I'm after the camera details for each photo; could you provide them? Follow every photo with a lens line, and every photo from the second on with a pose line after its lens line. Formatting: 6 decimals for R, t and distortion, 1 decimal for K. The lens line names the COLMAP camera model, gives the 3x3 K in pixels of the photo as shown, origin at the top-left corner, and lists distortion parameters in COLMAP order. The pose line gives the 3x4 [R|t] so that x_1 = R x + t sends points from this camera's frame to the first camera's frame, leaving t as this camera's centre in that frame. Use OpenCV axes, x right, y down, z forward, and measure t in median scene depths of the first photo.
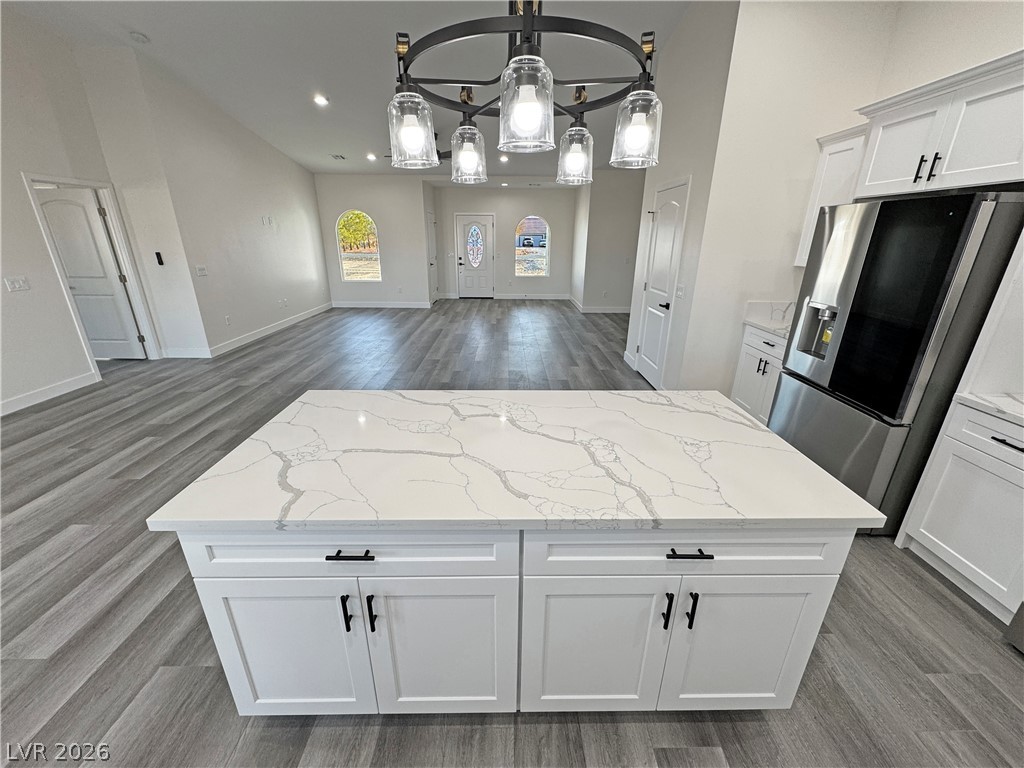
lens RADIAL K [[407.6, 0, 512.6], [0, 407.6, 382.4], [0, 0, 1]] dist [-0.001388, 0.000444]
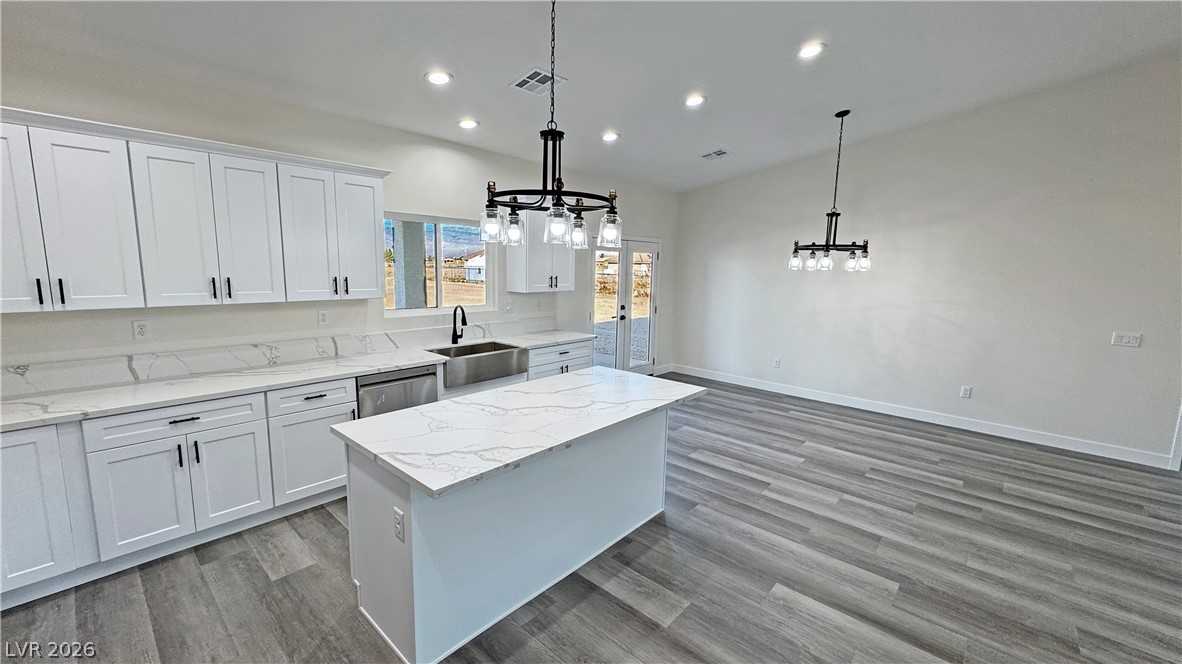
lens RADIAL K [[470.5, 0, 591.7], [0, 470.5, 331.2], [0, 0, 1]] dist [-0.001705, 0.000748]
pose [[-0.675626, 0.079239, -0.732974, 0.529632], [-0.279215, 0.892645, 0.353869, -0.351505], [0.682326, 0.443741, -0.580969, 0.910943]]
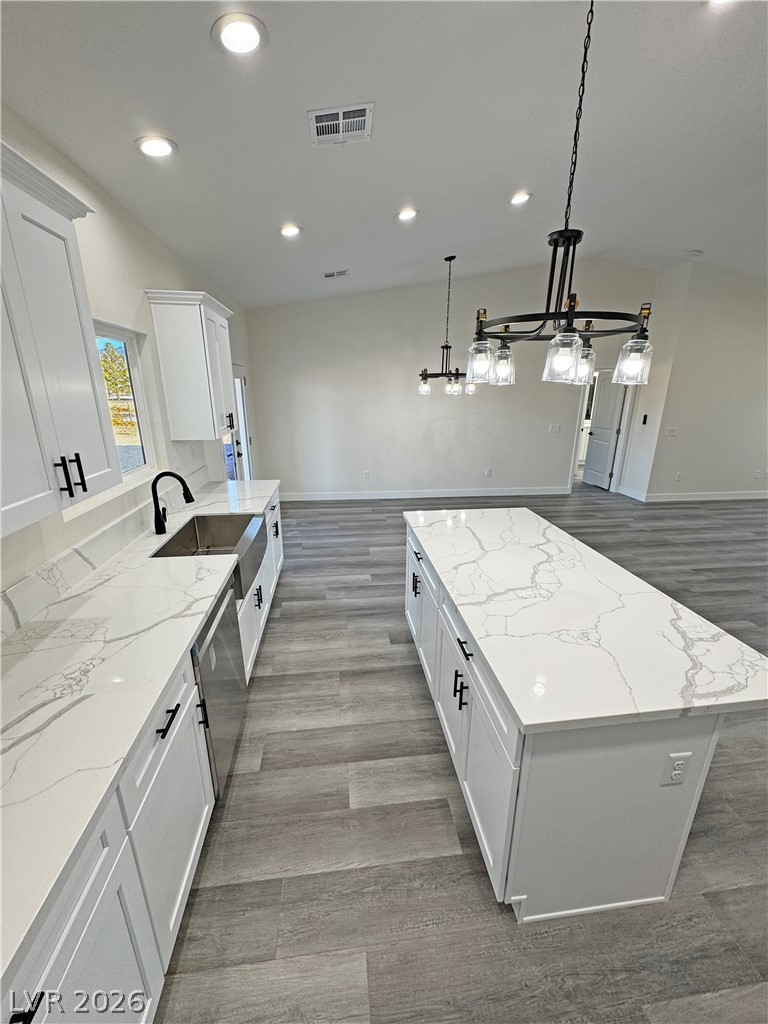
lens RADIAL K [[407.6, 0, 385.9], [0, 407.6, 512.2], [0, 0, 1]] dist [-0.001388, 0.000444]
pose [[0.107503, 0.283554, -0.952911, 0.553704], [-0.342713, 0.910290, 0.232208, -0.084543], [0.933269, 0.301612, 0.195037, 0.109527]]
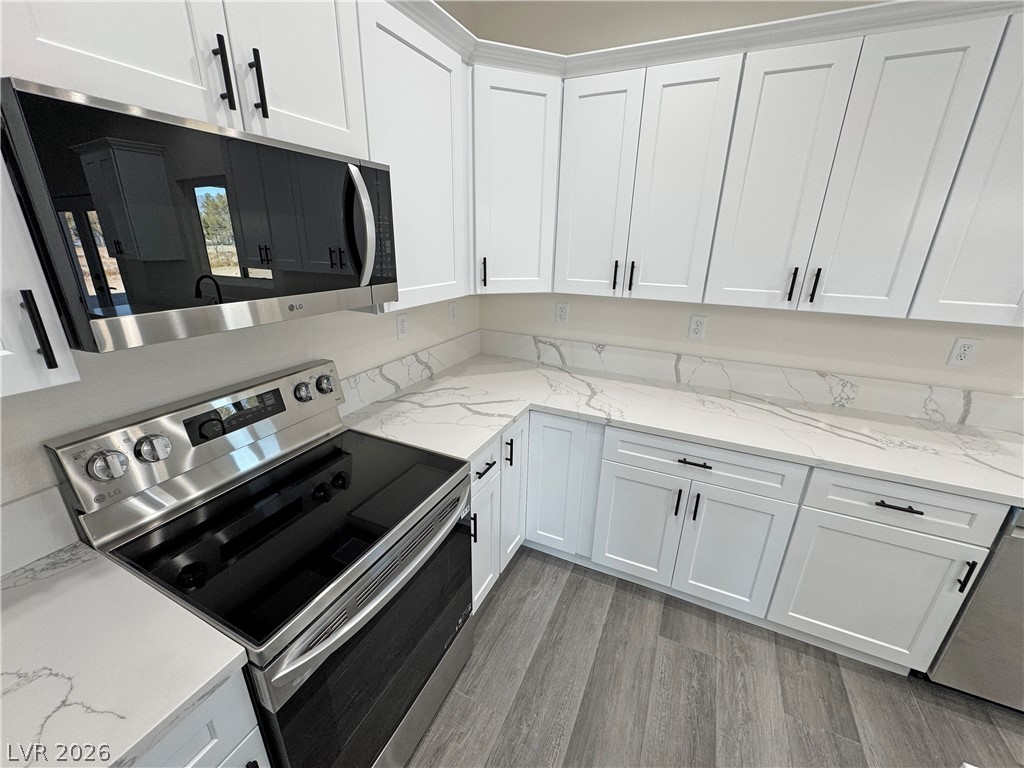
lens RADIAL K [[407.6, 0, 512.5], [0, 407.6, 383.7], [0, 0, 1]] dist [-0.001388, 0.000444]
pose [[-0.899250, -0.173597, 0.401514, 0.442902], [0.121598, 0.782504, 0.610657, -0.165166], [-0.420195, 0.597956, -0.682557, 0.438547]]
